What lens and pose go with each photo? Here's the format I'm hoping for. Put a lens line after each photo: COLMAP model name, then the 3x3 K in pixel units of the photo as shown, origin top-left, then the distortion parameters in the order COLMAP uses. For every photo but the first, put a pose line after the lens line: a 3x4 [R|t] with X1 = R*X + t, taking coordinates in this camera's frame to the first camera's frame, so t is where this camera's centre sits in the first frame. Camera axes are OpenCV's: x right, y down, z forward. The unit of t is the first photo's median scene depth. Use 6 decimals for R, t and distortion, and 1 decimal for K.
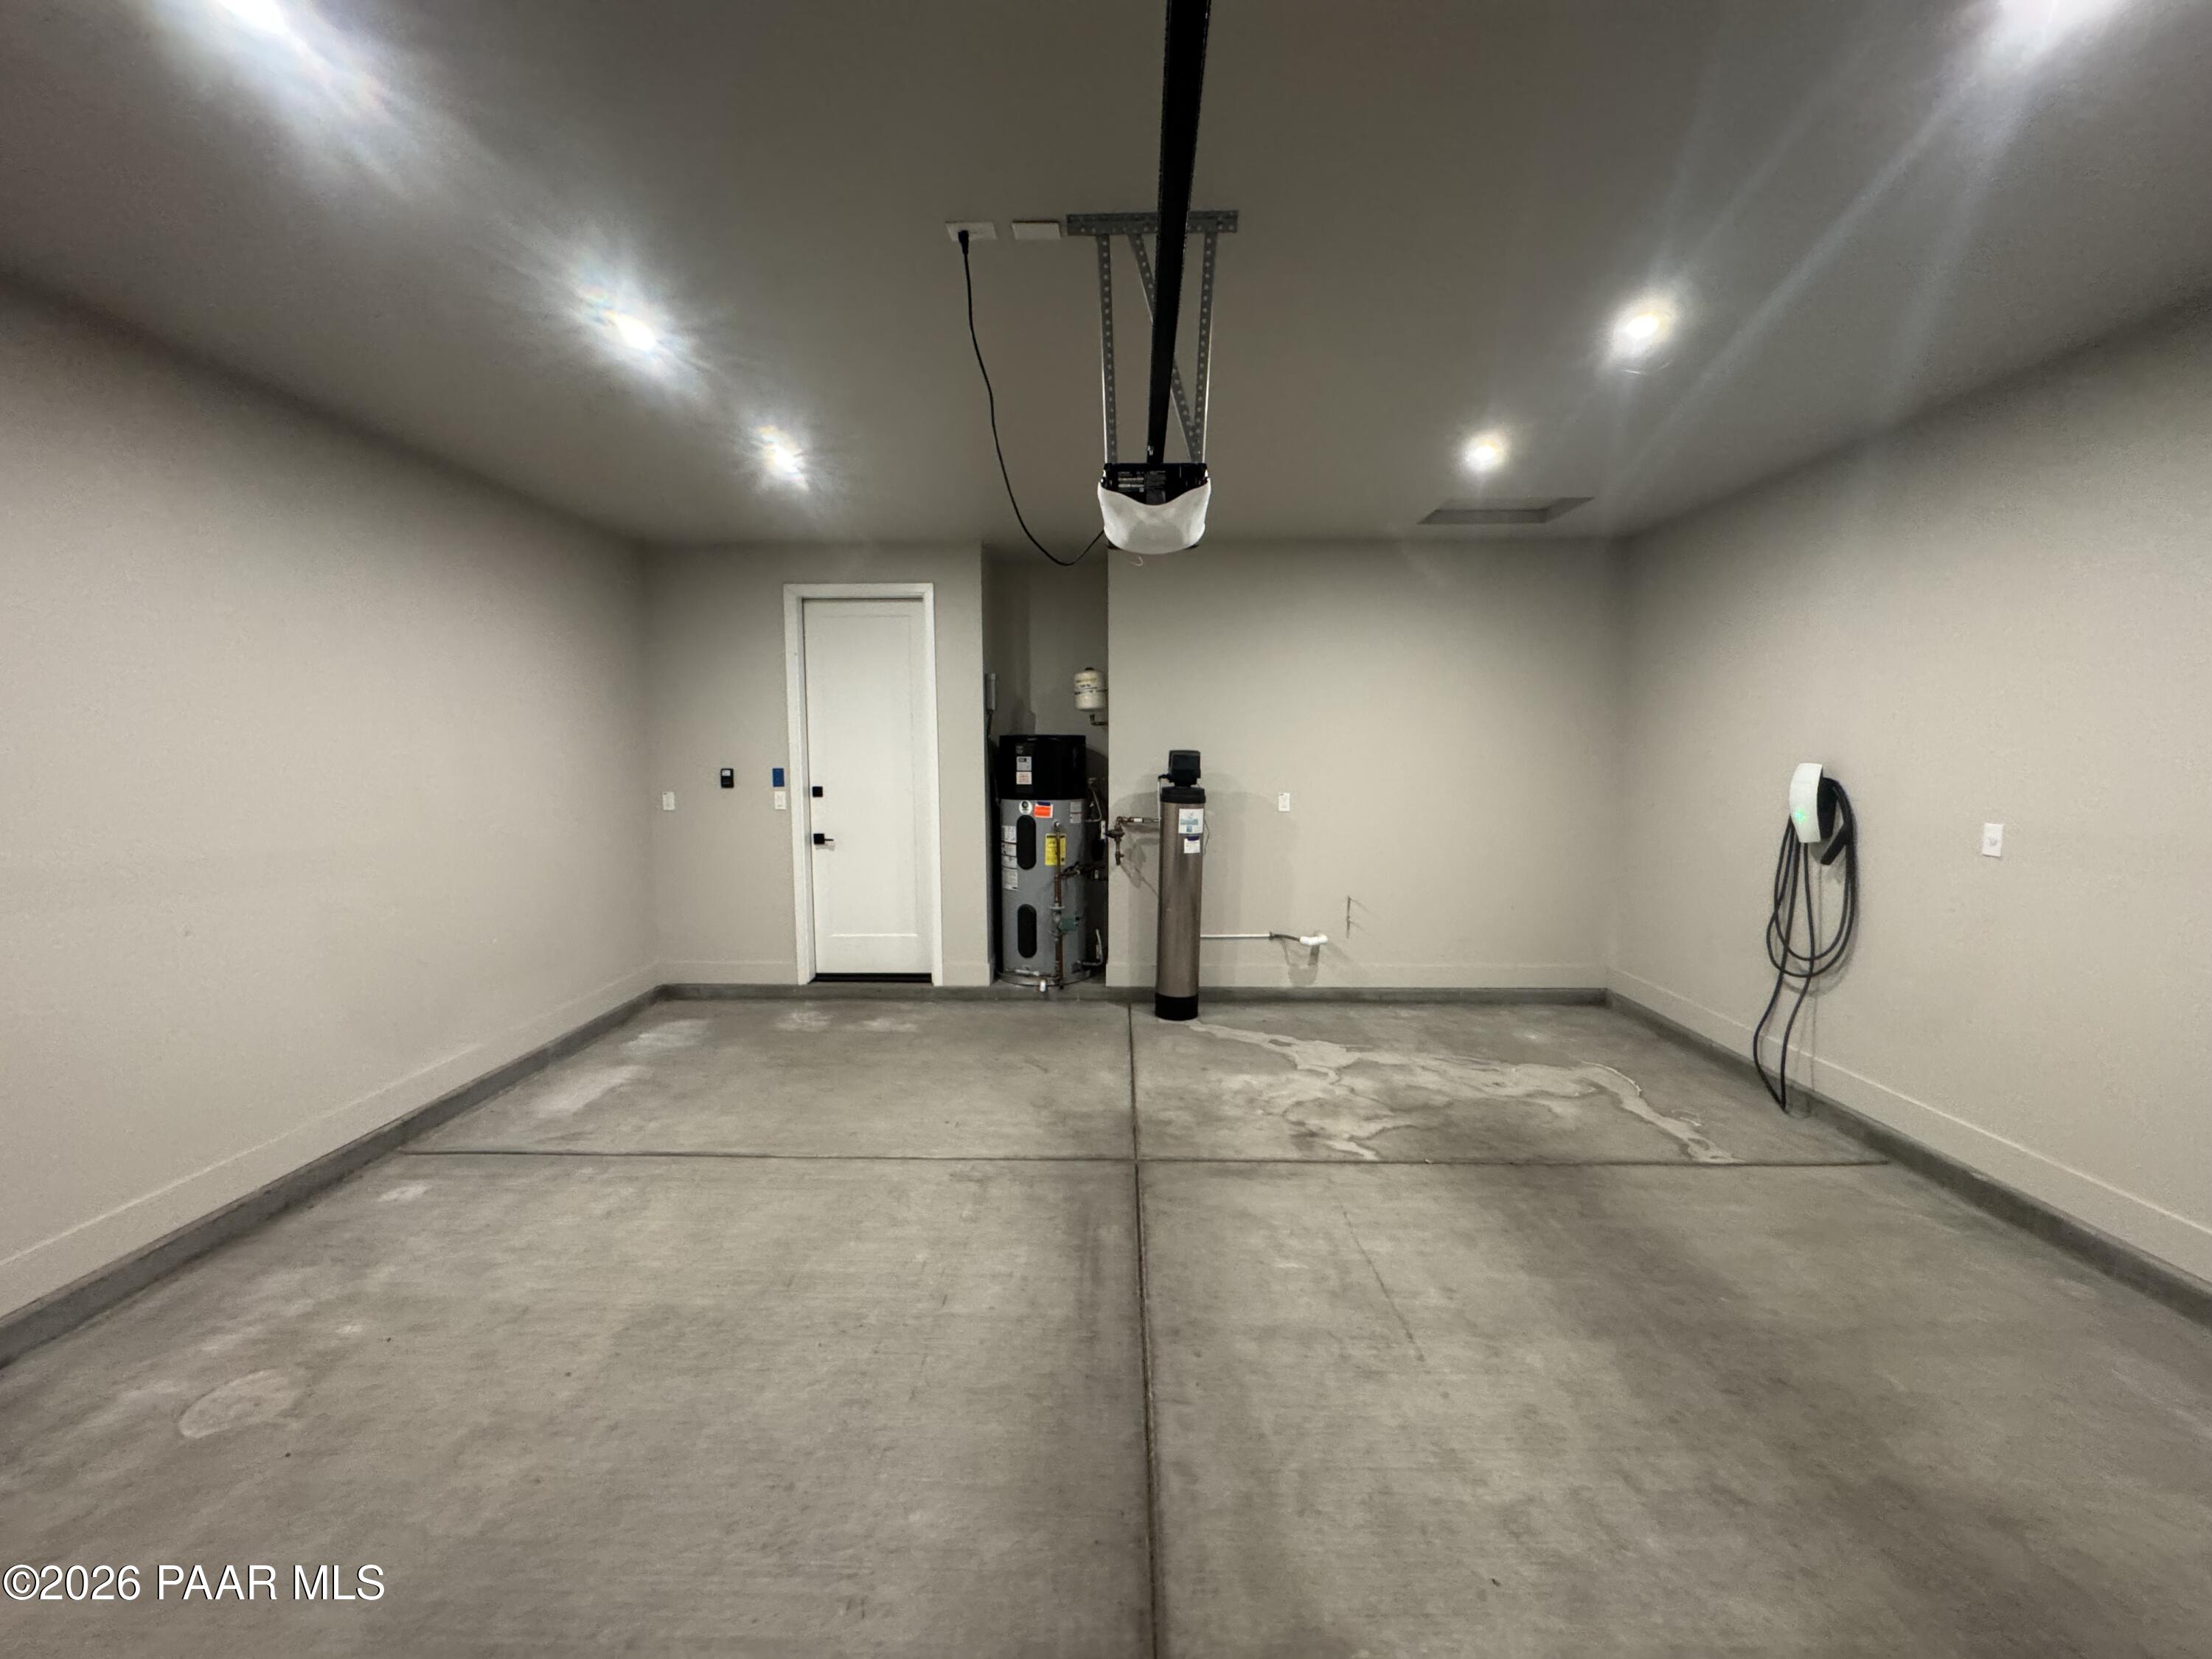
lens RADIAL K [[882.1, 0, 1104.8], [0, 882.1, 834.4], [0, 0, 1]] dist [0.004770, -0.000704]
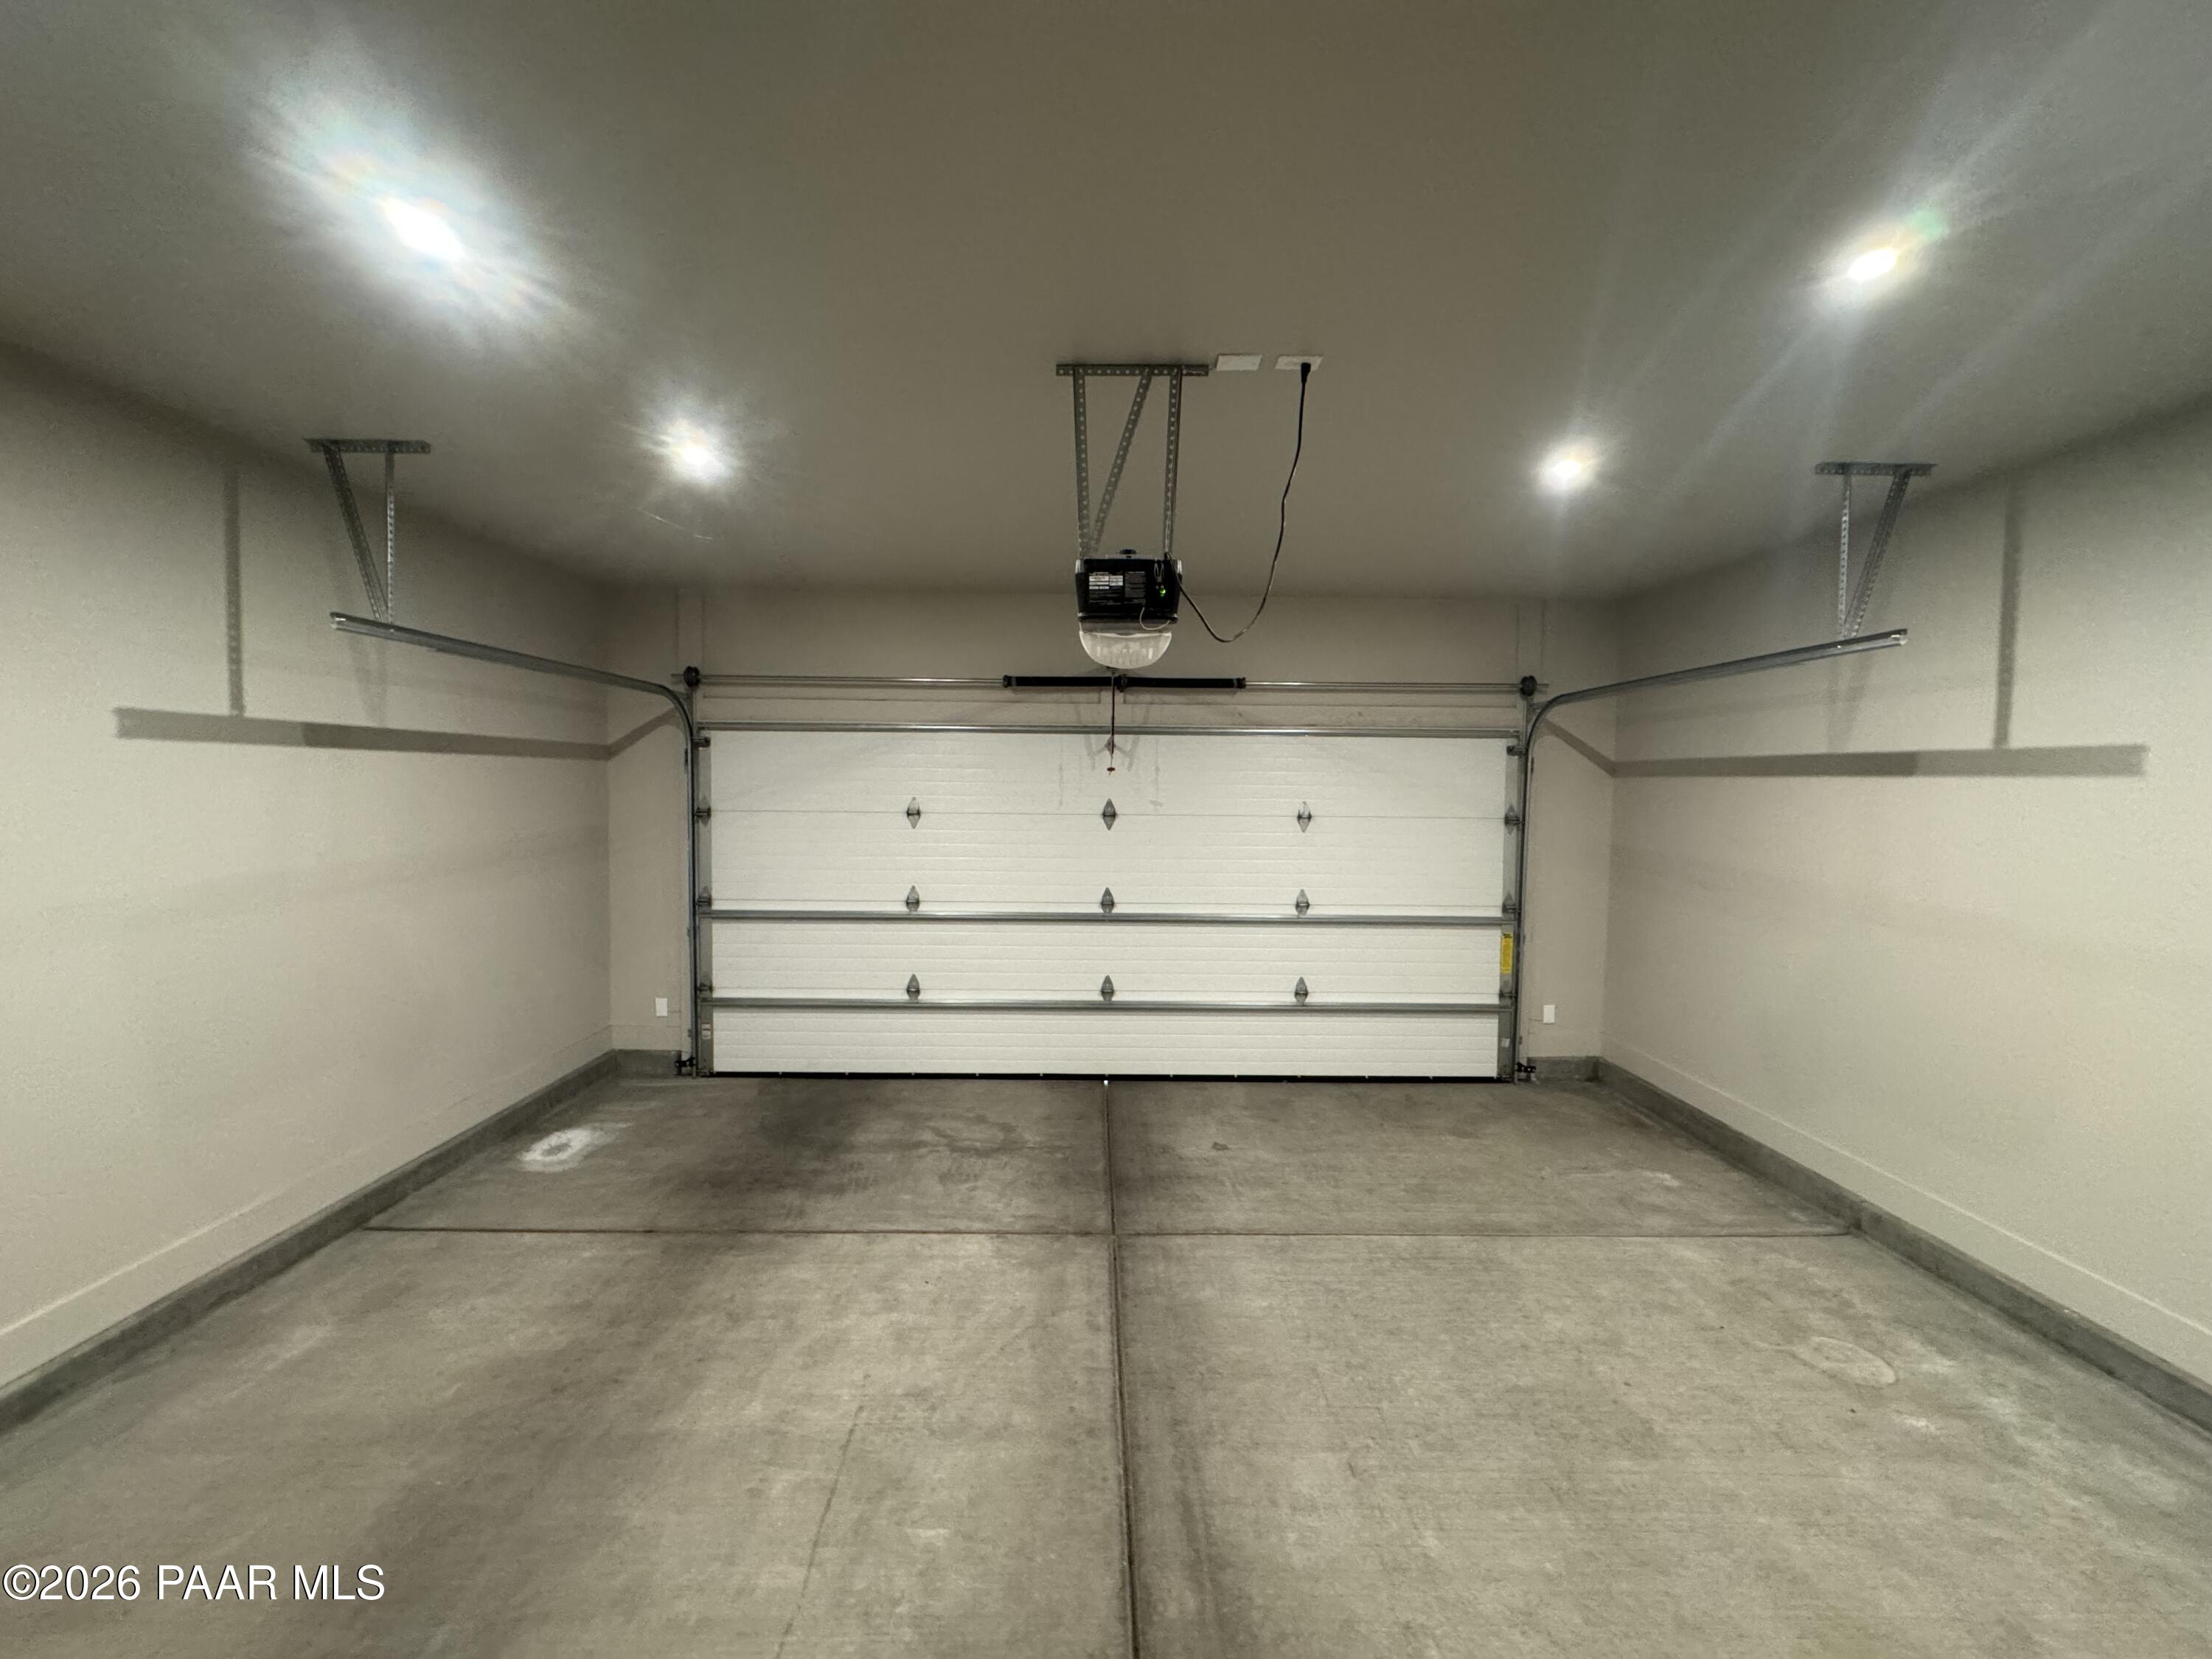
lens RADIAL K [[882.1, 0, 1104.1], [0, 882.1, 827.6], [0, 0, 1]] dist [0.004770, -0.000704]
pose [[-0.999397, -0.007838, -0.033831, 0.107160], [-0.012568, 0.989794, 0.141951, -0.241863], [0.032373, 0.142291, -0.989295, 1.925958]]
